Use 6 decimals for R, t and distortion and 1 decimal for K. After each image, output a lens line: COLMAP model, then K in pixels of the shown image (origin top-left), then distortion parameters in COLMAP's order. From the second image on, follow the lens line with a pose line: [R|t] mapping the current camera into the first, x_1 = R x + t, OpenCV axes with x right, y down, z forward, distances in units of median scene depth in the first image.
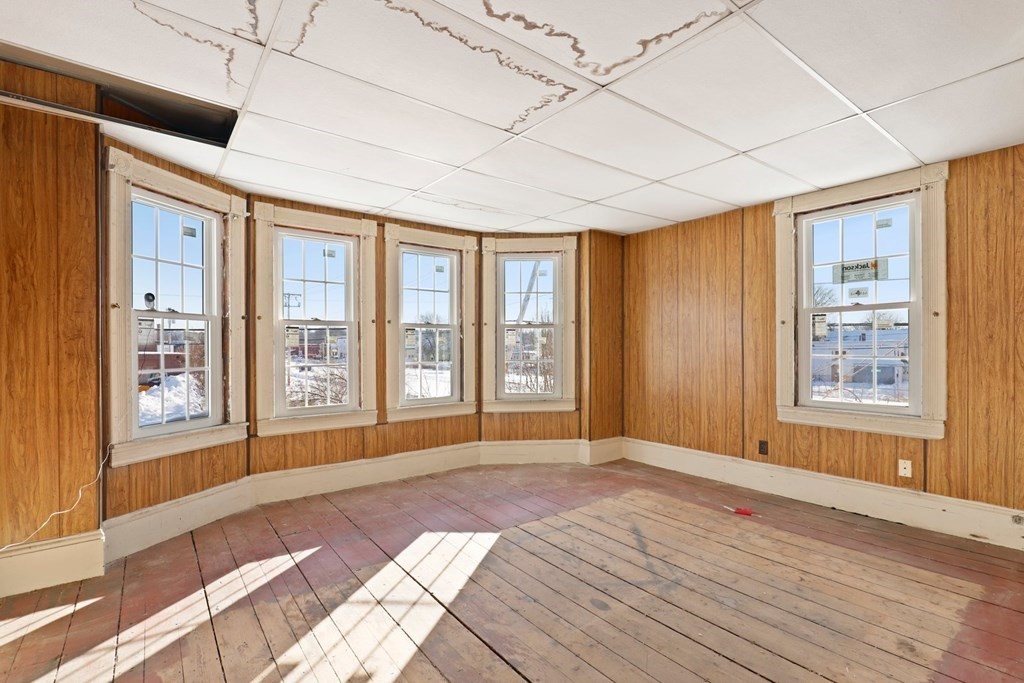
lens RADIAL K [[498.2, 0, 511.3], [0, 498.2, 347.3], [0, 0, 1]] dist [-0.033650, 0.004161]
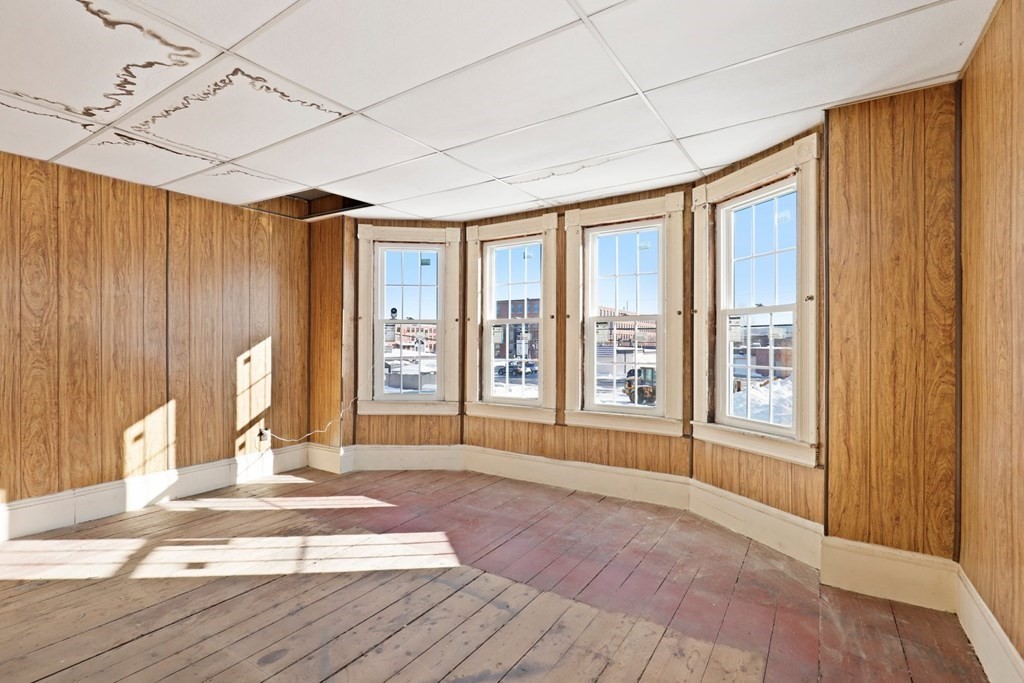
lens RADIAL K [[498.2, 0, 542.2], [0, 498.2, 339.8], [0, 0, 1]] dist [-0.033650, 0.004161]
pose [[0.306439, -0.003051, -0.951886, 0.795676], [-0.003403, 0.999985, -0.004301, -0.004527], [0.951884, 0.004557, 0.306424, 0.854187]]
